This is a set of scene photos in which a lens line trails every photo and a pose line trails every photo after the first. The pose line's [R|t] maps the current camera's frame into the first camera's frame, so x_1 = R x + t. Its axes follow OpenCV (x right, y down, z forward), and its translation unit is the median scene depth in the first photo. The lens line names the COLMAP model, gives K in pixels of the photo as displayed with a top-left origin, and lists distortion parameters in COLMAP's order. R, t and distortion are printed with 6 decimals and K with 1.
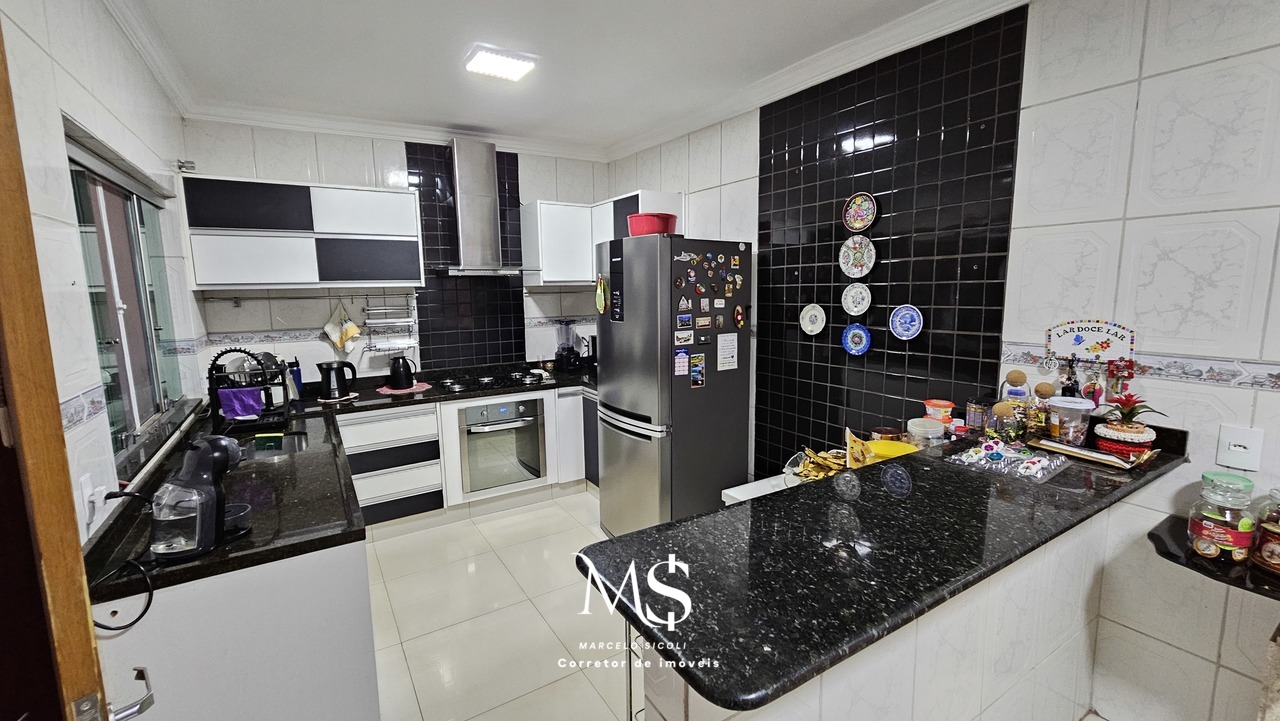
lens RADIAL K [[527.0, 0, 638.7], [0, 527.0, 360.3], [0, 0, 1]] dist [0.002993, -0.000911]
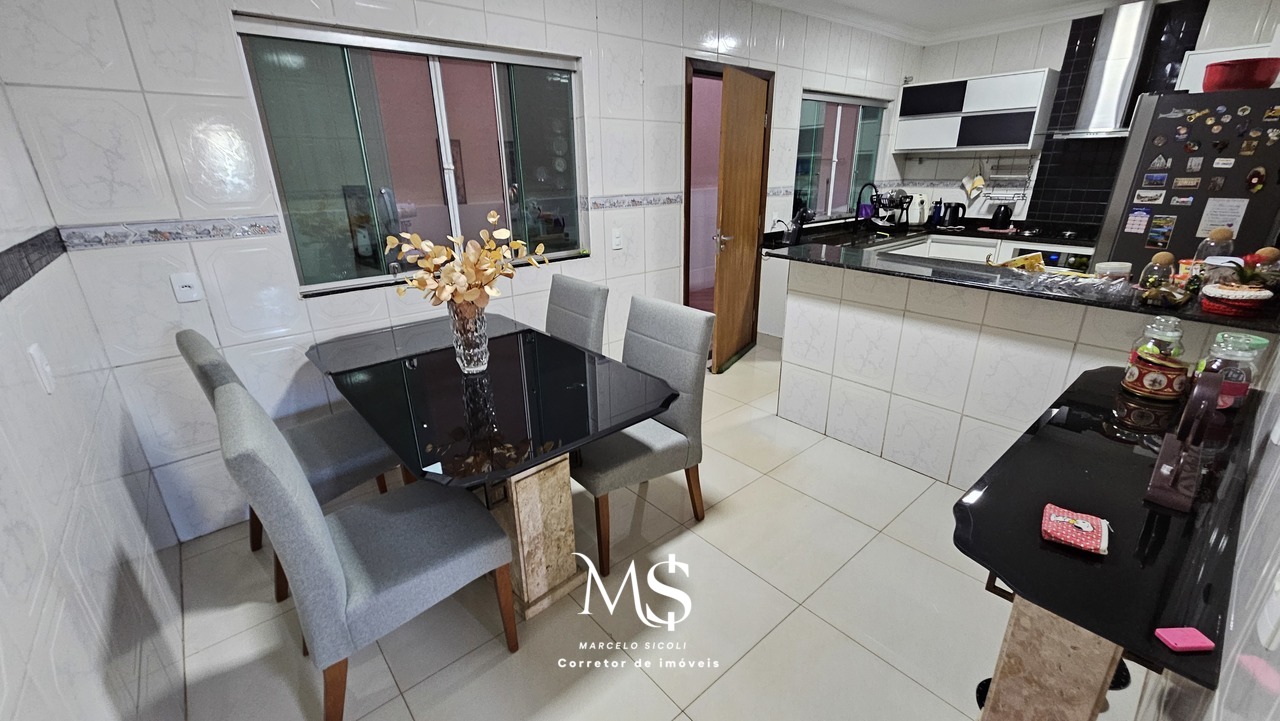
lens RADIAL K [[527.0, 0, 640.3], [0, 527.0, 359.4], [0, 0, 1]] dist [0.002993, -0.000911]
pose [[0.150661, 0.352004, -0.923794, 0.989046], [-0.130759, 0.933345, 0.334318, 0.039501], [0.979900, 0.070426, 0.186646, -0.165628]]
